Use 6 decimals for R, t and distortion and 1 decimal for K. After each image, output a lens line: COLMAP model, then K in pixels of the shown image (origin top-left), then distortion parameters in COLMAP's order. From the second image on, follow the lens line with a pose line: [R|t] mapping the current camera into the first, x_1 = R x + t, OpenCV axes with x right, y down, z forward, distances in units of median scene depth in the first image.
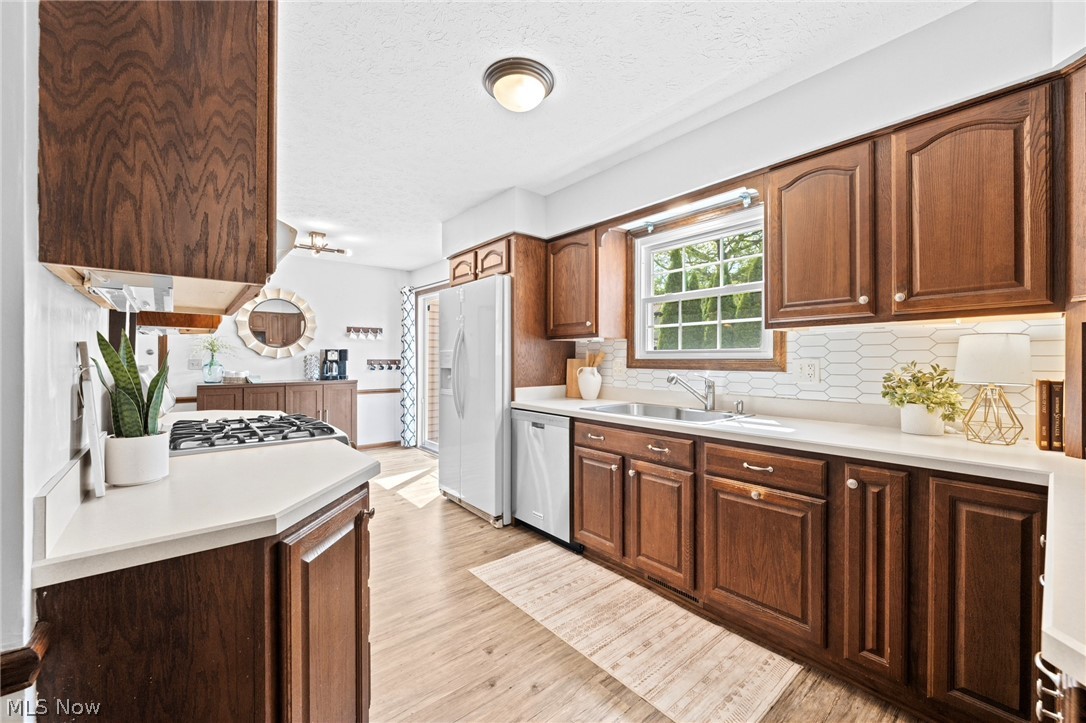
lens RADIAL K [[416.1, 0, 539.7], [0, 416.1, 361.2], [0, 0, 1]] dist [-0.005166, -0.000360]
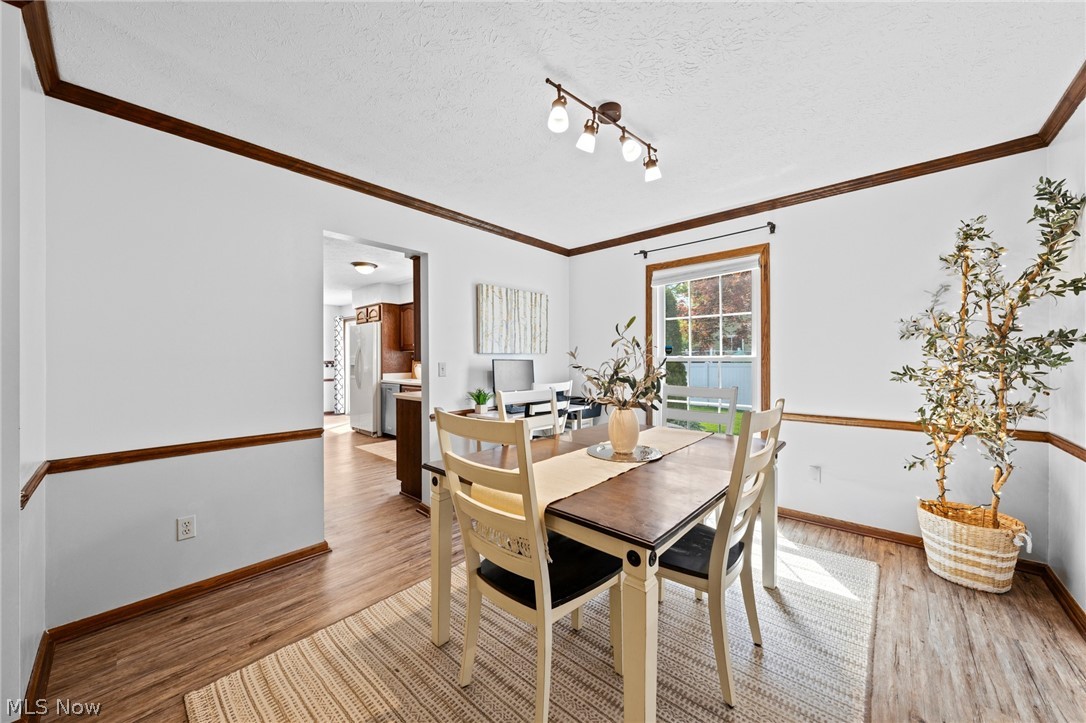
lens RADIAL K [[381.5, 0, 540.5], [0, 381.5, 361.1], [0, 0, 1]] dist [-0.001743, 0.000238]
pose [[0.990670, -0.004812, 0.136198, 0.694035], [0.005144, 0.999985, -0.002091, 0.010500], [-0.136186, 0.002772, 0.990679, -1.559731]]
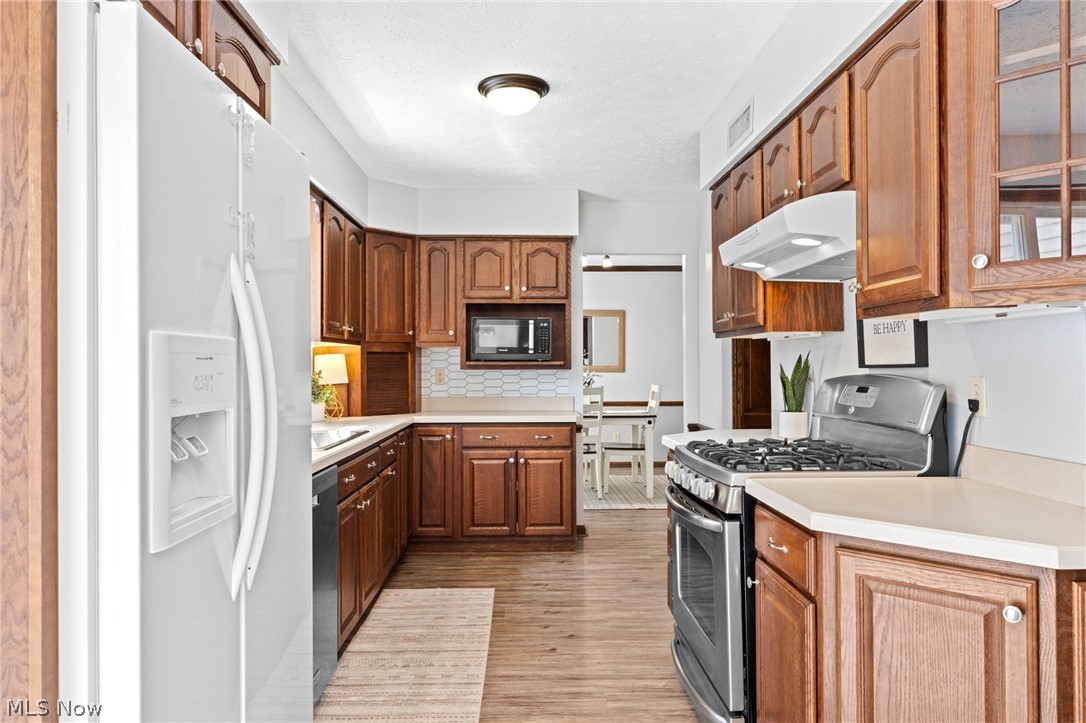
lens RADIAL K [[718.8, 0, 541.9], [0, 718.8, 357.8], [0, 0, 1]] dist [0.006969, -0.001114]
pose [[-0.781812, 0.005810, 0.623487, -1.037489], [-0.001502, 0.999936, -0.011201, -0.014535], [-0.623513, -0.009694, -0.781753, 2.049716]]
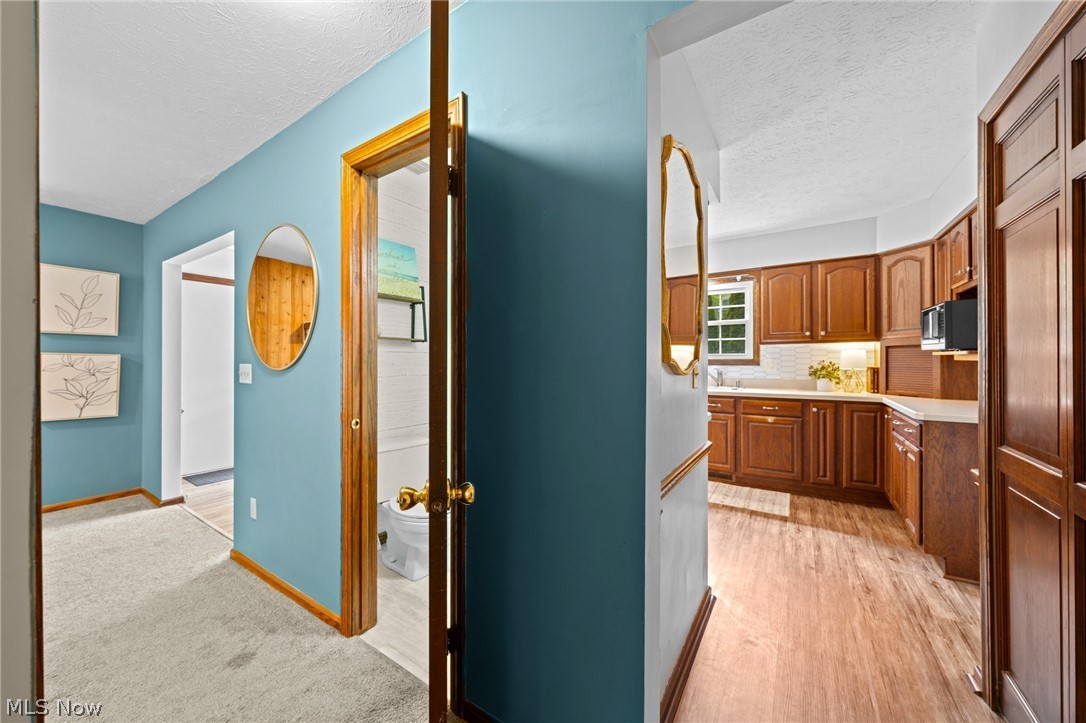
lens RADIAL K [[381.5, 0, 540.3], [0, 381.5, 359.4], [0, 0, 1]] dist [-0.001743, 0.000238]
pose [[0.959753, -0.002099, 0.280837, -1.018705], [0.002810, 0.999994, -0.002128, -0.003062], [-0.280831, 0.002832, 0.959753, -0.506184]]
